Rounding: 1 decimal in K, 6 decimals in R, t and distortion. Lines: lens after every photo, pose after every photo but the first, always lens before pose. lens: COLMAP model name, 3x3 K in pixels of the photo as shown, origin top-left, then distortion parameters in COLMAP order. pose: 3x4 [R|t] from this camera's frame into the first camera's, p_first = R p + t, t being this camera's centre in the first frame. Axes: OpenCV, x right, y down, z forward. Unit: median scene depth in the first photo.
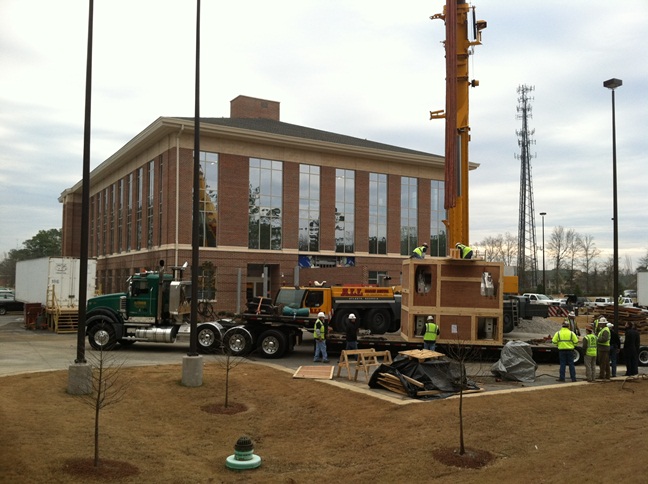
lens RADIAL K [[612.0, 0, 324.0], [0, 612.0, 242.0], [0, 0, 1]] dist [0.114516, -0.002218]
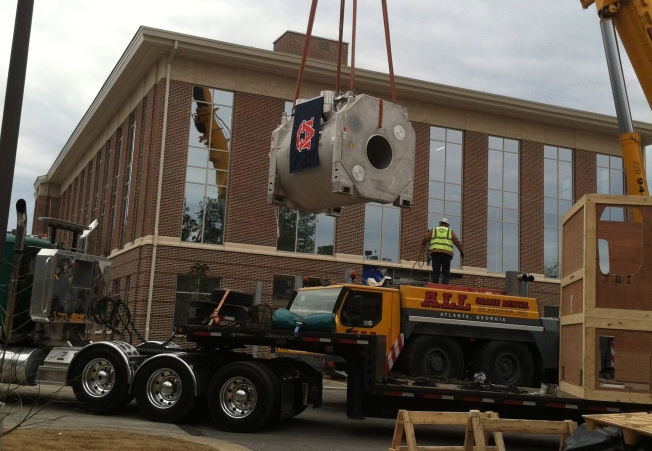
lens RADIAL K [[820.2, 0, 309.0], [0, 820.2, 182.5], [0, 0, 1]] dist [0.271046, -0.840219]
pose [[0.989806, 0.013858, -0.141748, 0.030163], [-0.032059, 0.991393, -0.126936, 0.075655], [0.138769, 0.130186, 0.981731, 0.356796]]
